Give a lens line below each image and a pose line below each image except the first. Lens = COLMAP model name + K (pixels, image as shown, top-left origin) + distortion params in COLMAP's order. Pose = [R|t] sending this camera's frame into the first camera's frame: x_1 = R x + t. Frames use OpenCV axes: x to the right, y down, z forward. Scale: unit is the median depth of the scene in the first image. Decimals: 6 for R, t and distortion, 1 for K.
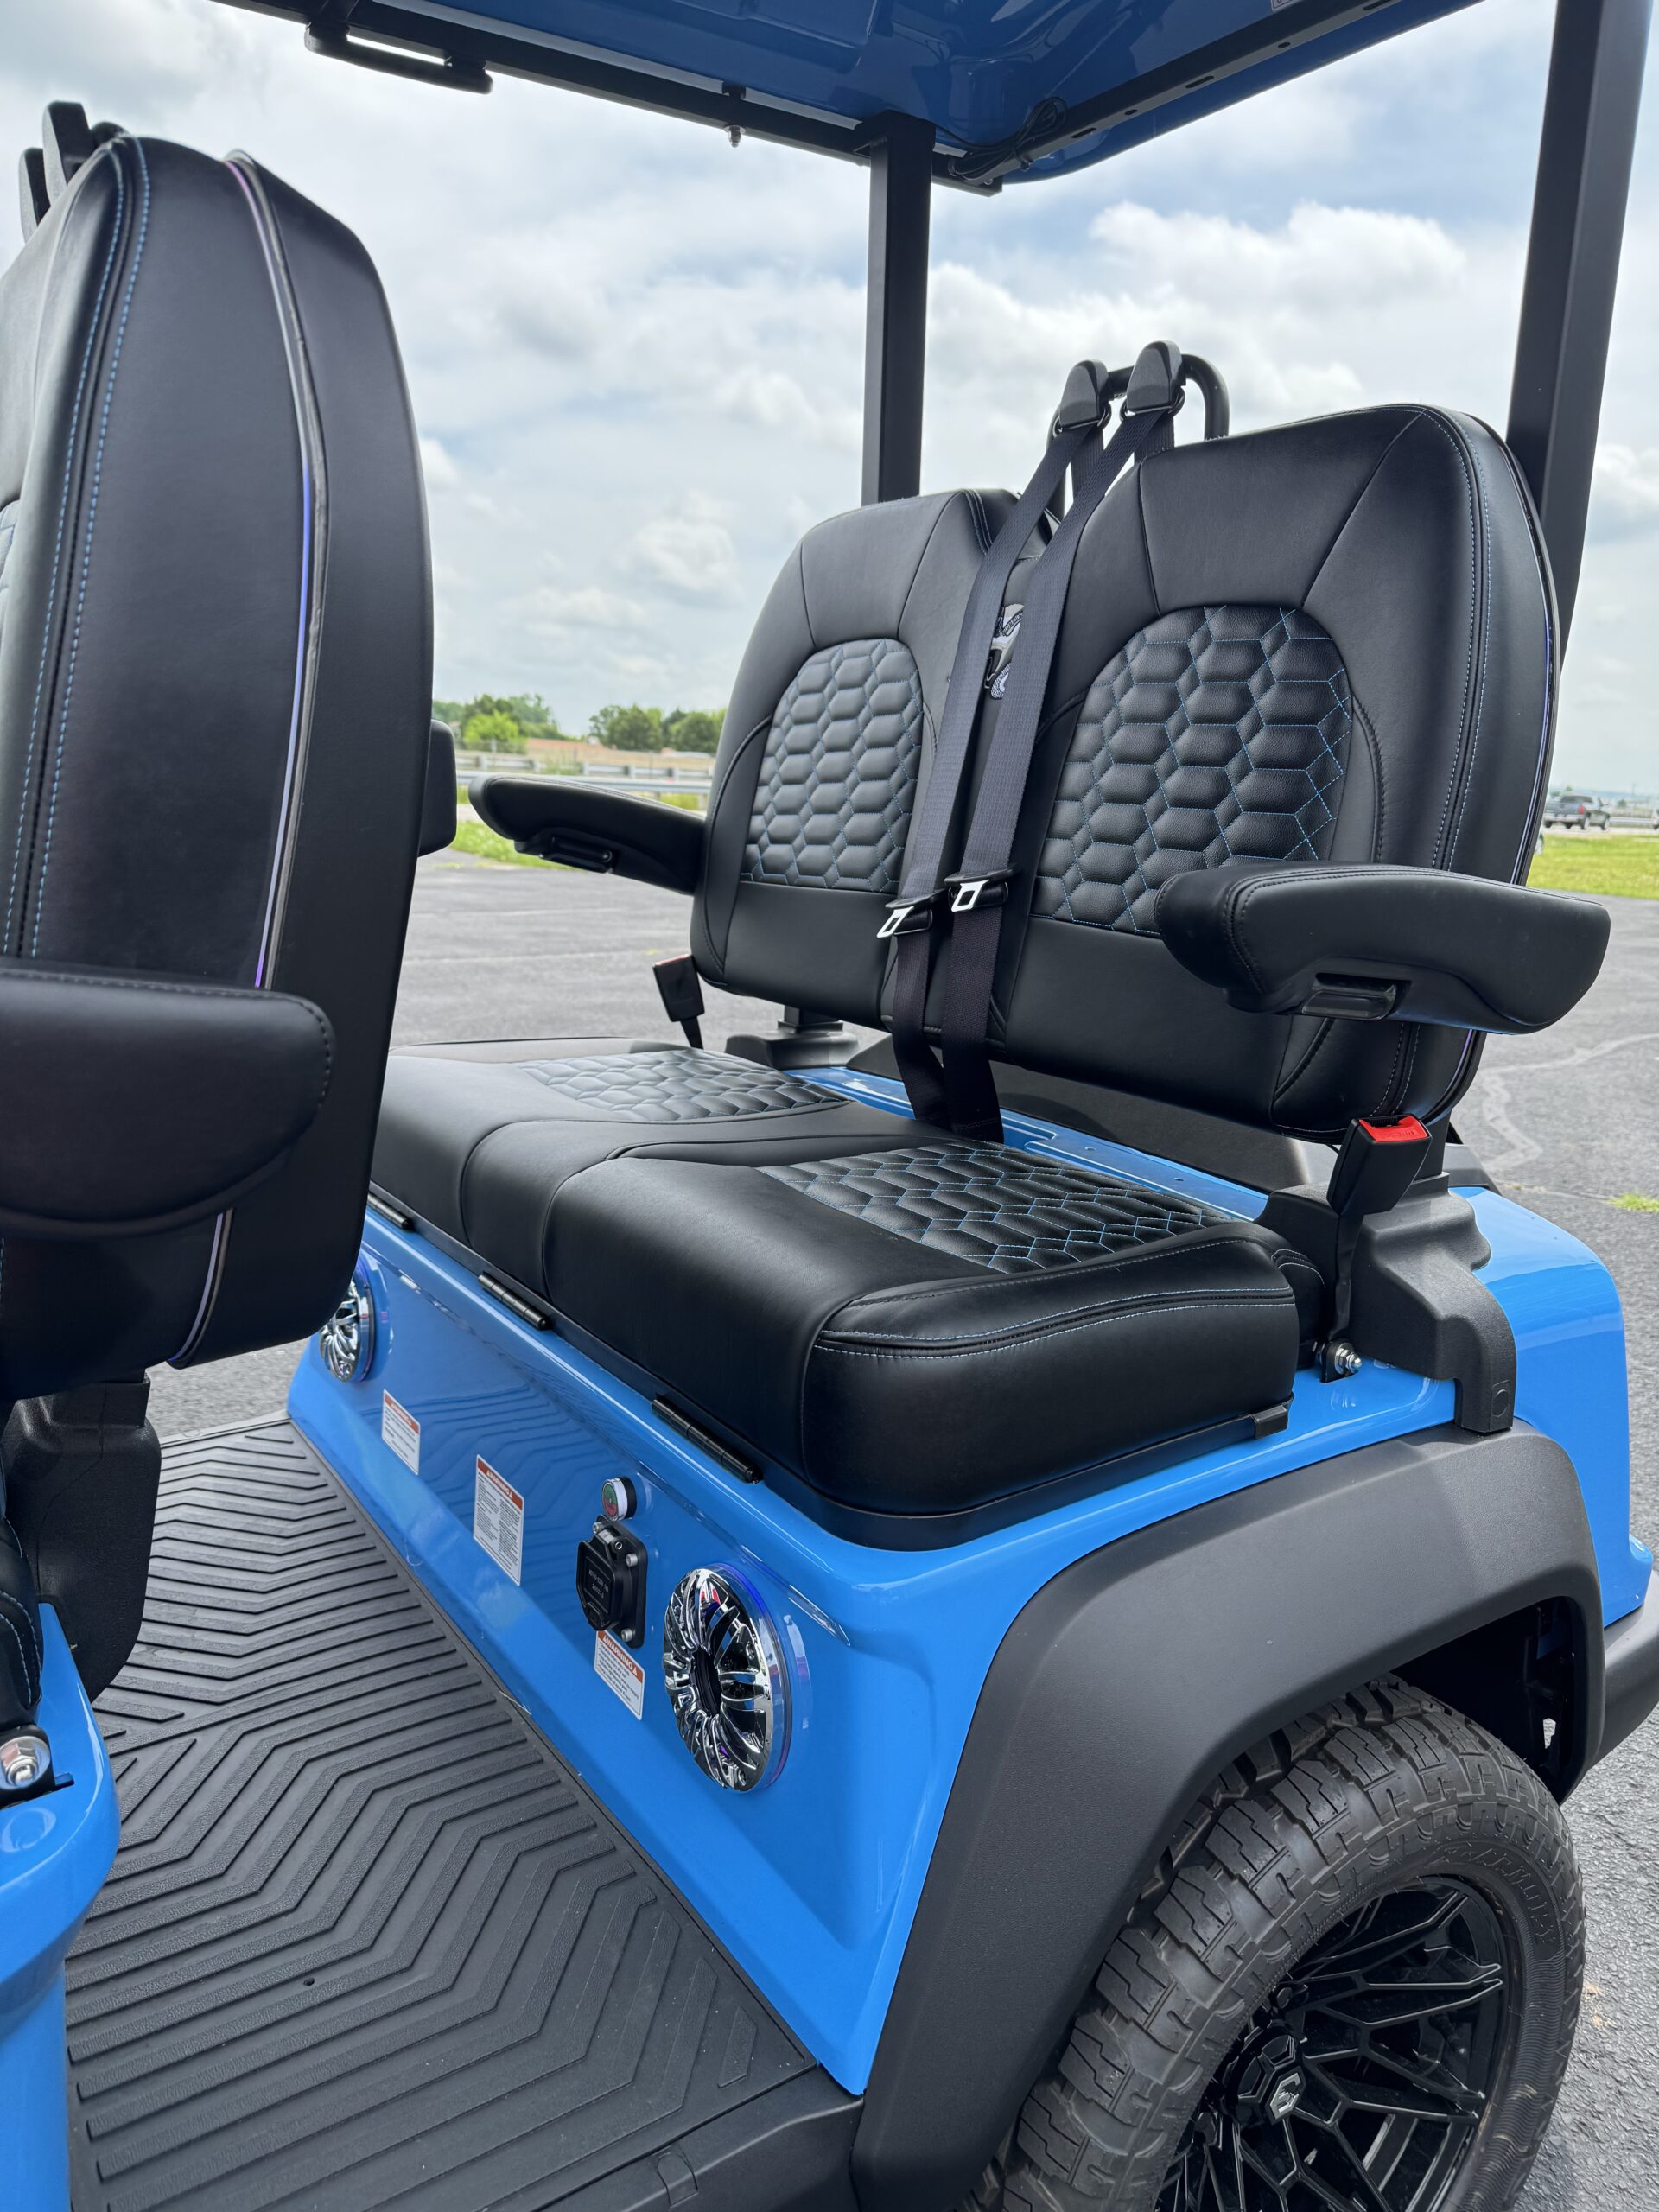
lens RADIAL K [[1590.1, 0, 829.5], [0, 1590.1, 1106.0], [0, 0, 1]] dist [-0.003268, -0.003510]
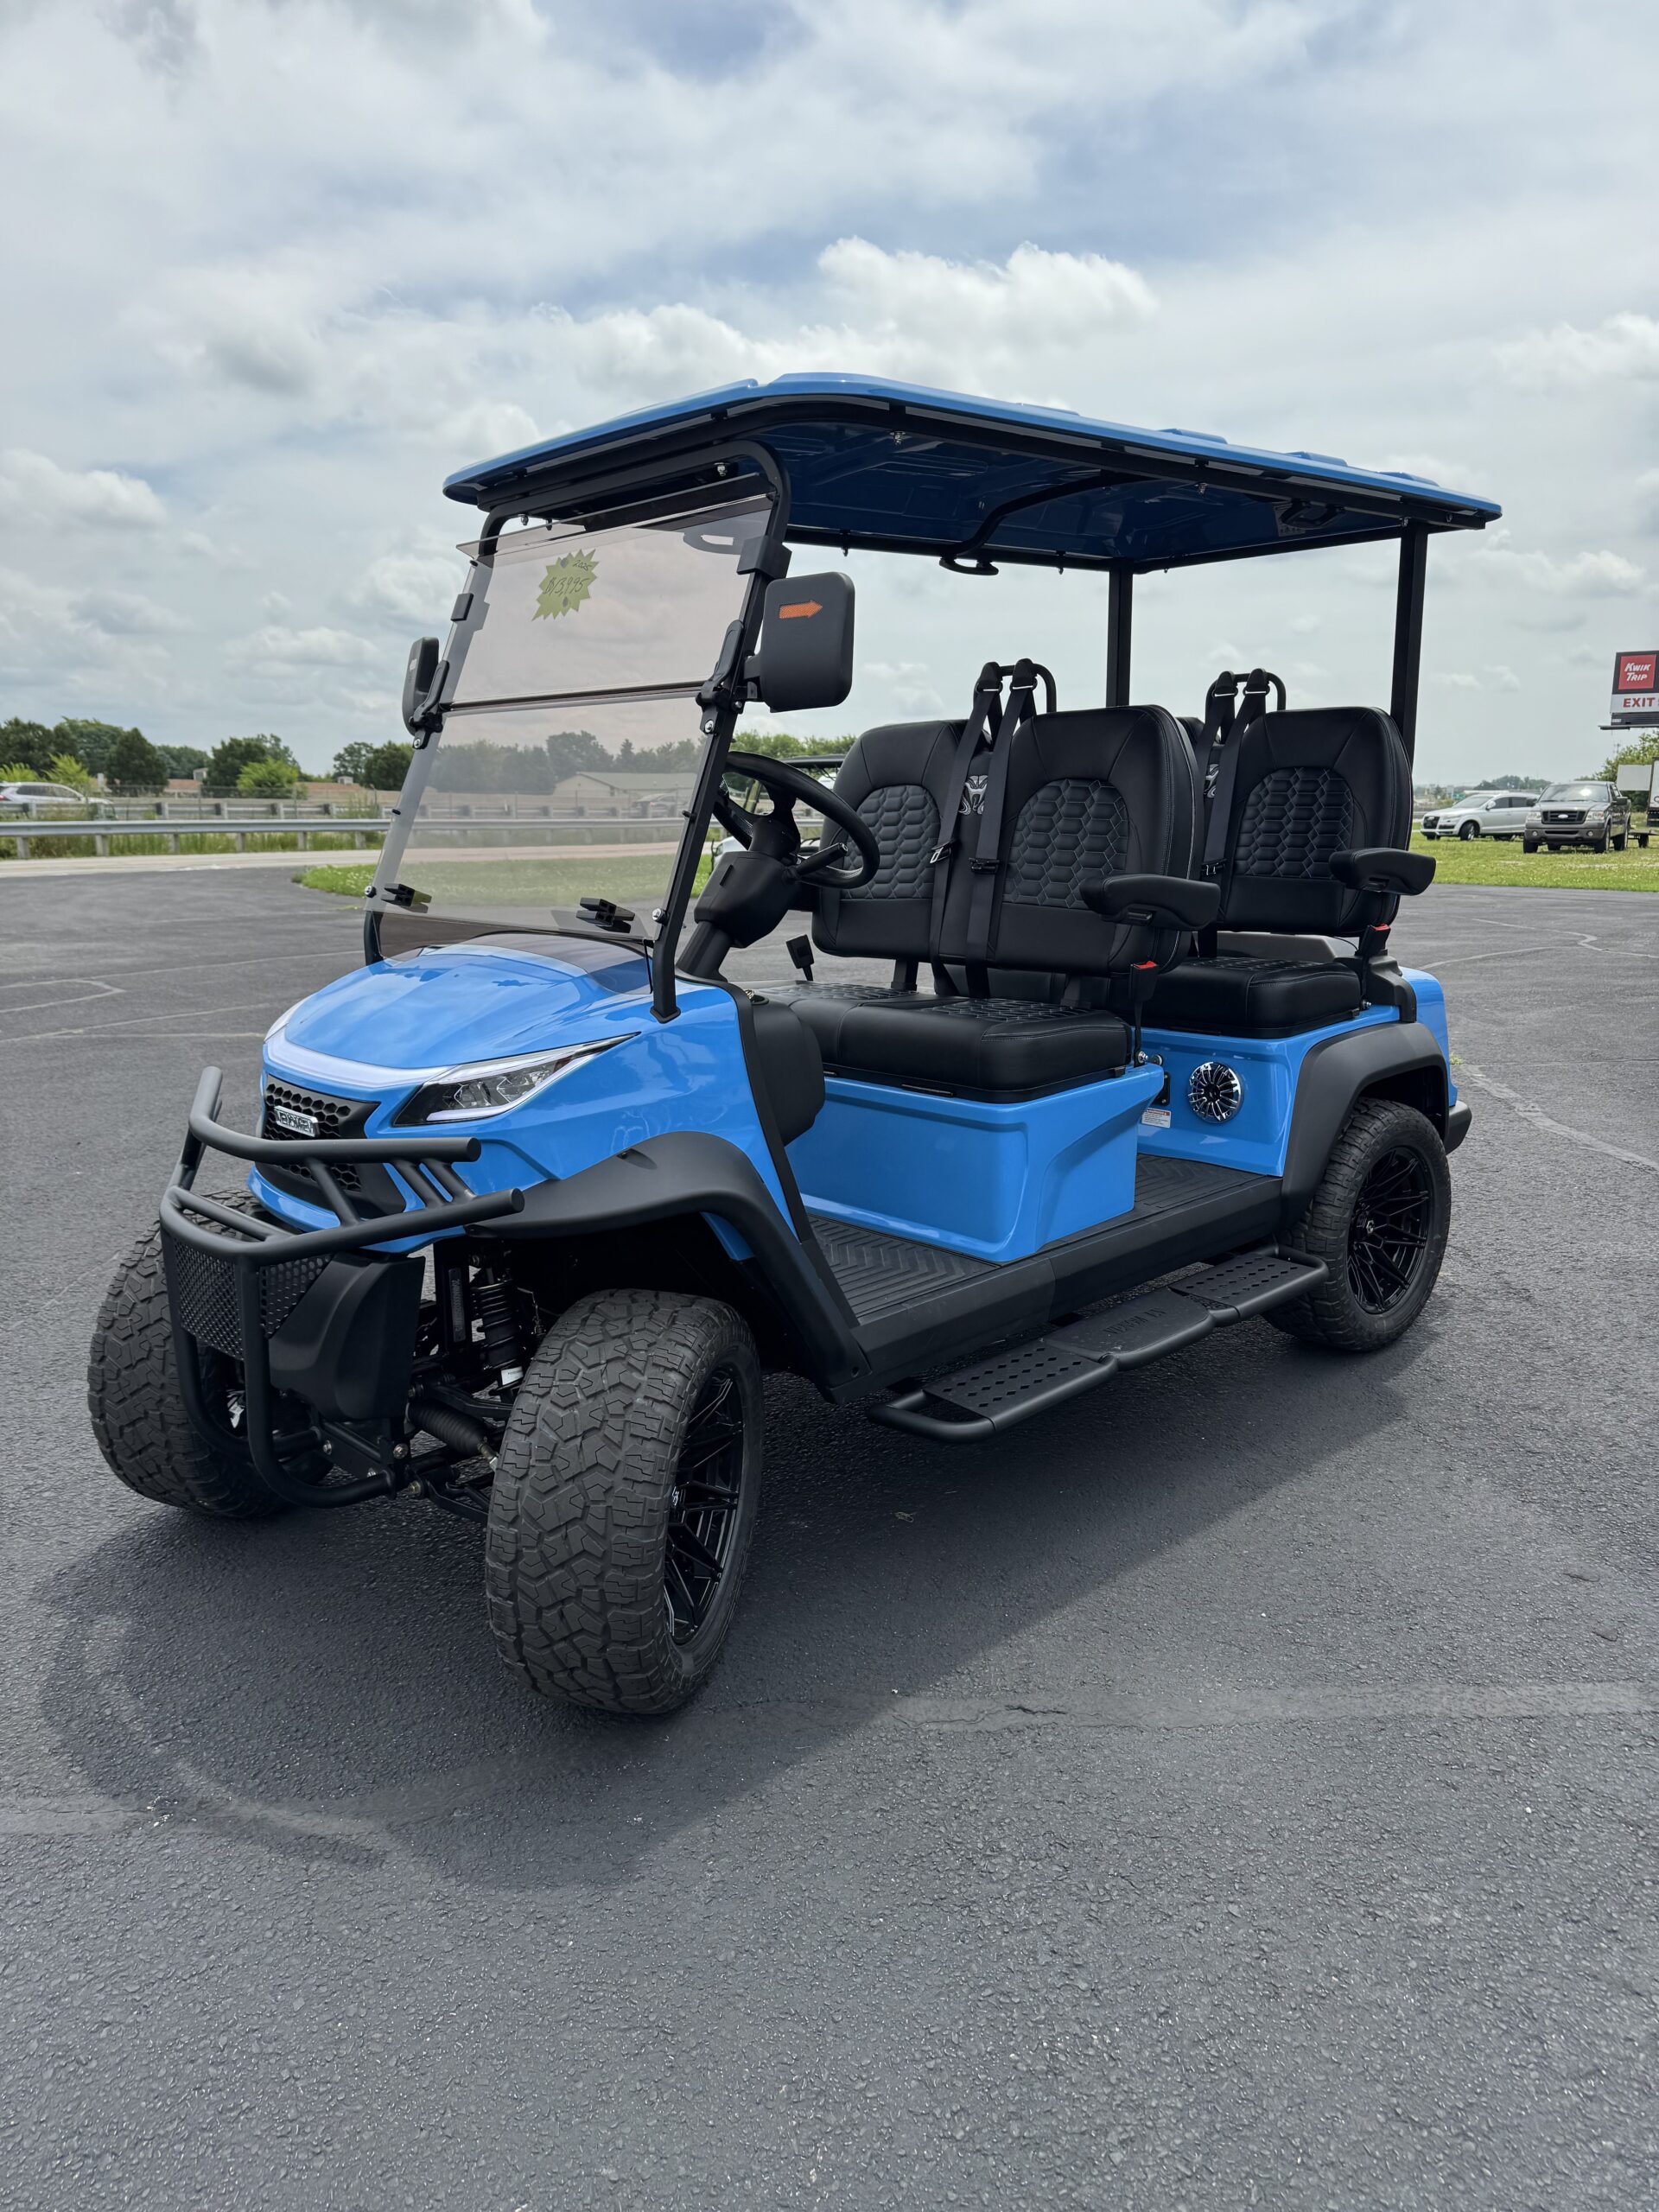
lens RADIAL K [[1583.0, 0, 829.5], [0, 1583.0, 1106.0], [0, 0, 1]] dist [0.056679, -0.032868]
pose [[0.985751, -0.078710, 0.148660, -0.849177], [0.080722, 0.996708, -0.007541, 0.208166], [-0.147577, 0.019434, 0.988860, -1.382253]]
